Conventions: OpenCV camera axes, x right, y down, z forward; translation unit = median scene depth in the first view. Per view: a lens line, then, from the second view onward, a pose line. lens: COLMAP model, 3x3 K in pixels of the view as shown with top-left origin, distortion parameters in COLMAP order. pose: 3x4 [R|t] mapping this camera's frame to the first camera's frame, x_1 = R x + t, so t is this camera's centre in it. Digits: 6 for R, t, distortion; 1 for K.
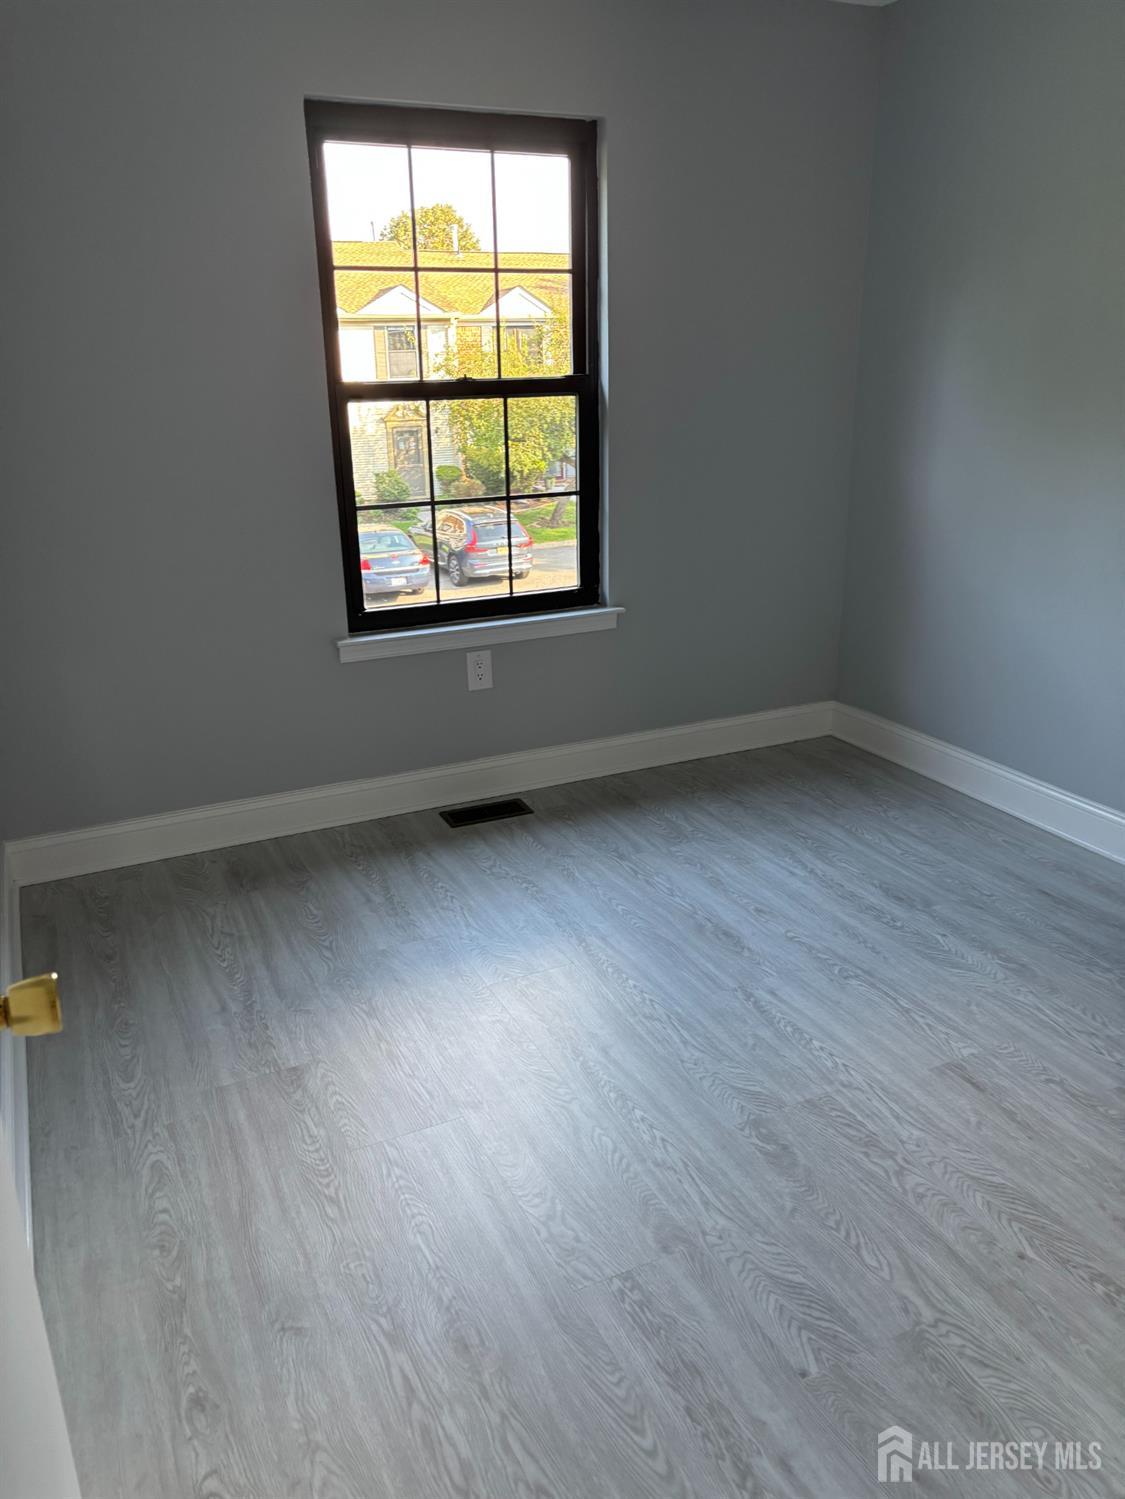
lens RADIAL K [[1128.2, 0, 562.5], [0, 1128.2, 749.5], [0, 0, 1]] dist [0.070896, -0.090327]
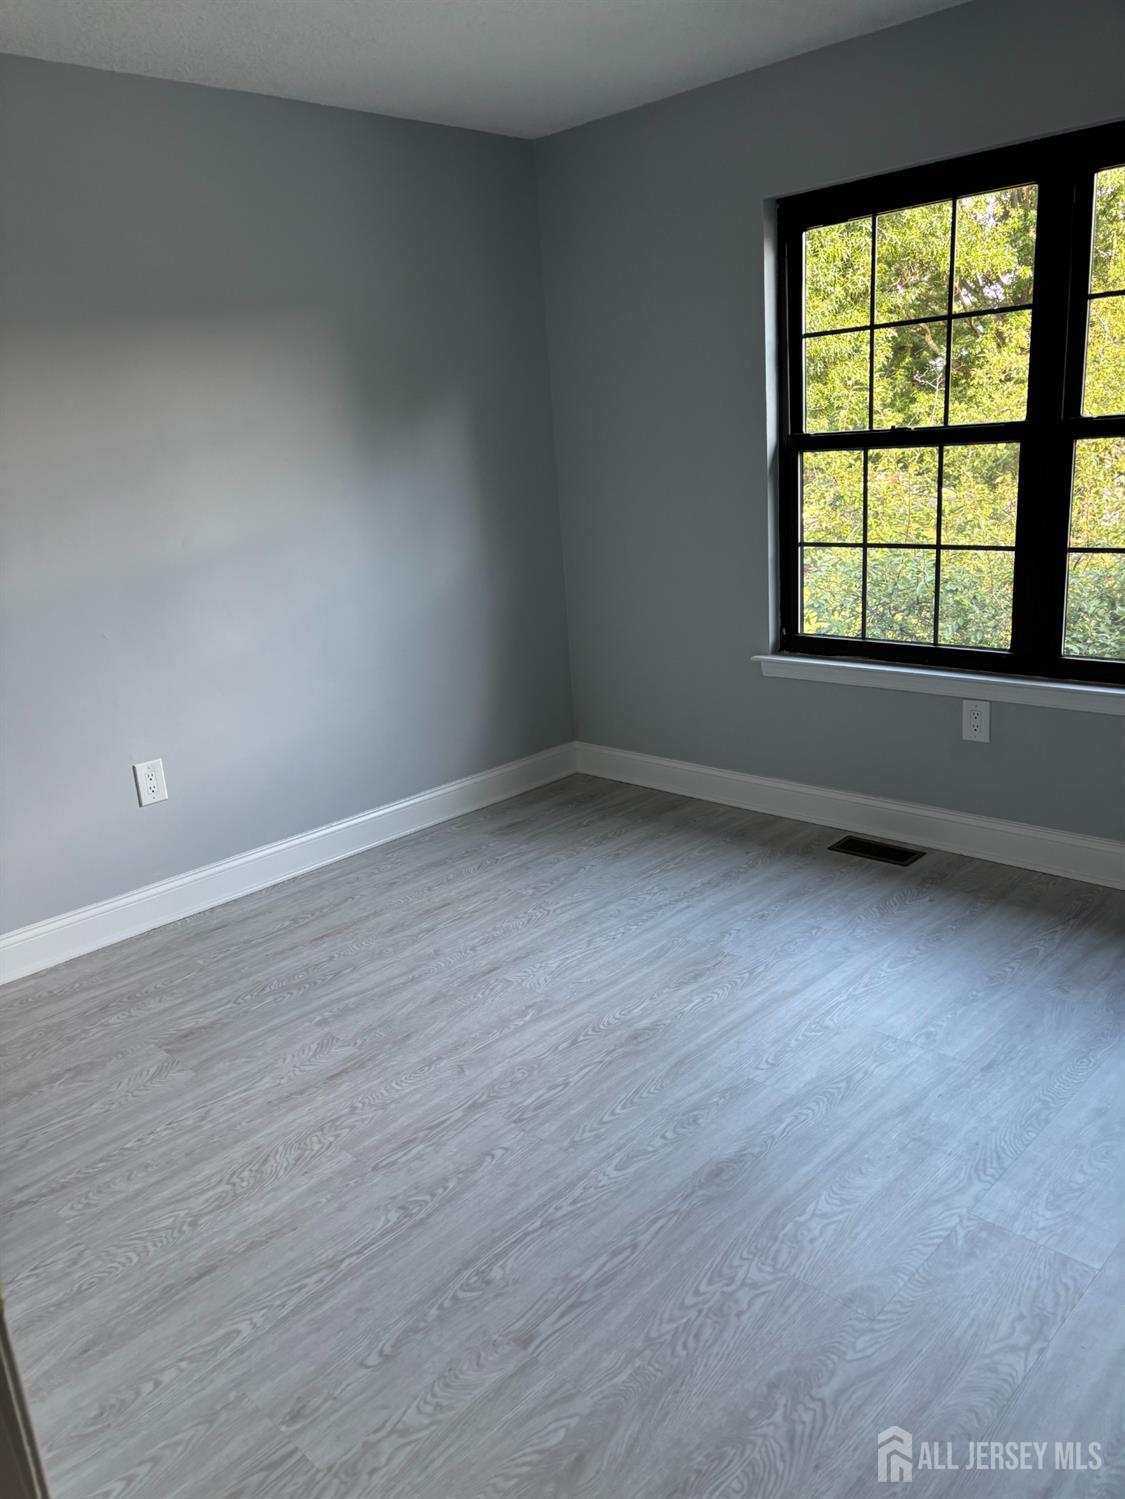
lens RADIAL K [[1128.2, 0, 562.5], [0, 1128.2, 749.5], [0, 0, 1]] dist [0.070896, -0.090327]
pose [[0.330593, 0.250745, -0.909855, 0.822181], [-0.240335, 0.954644, 0.175764, -0.157068], [0.912660, 0.160564, 0.375861, 0.381539]]
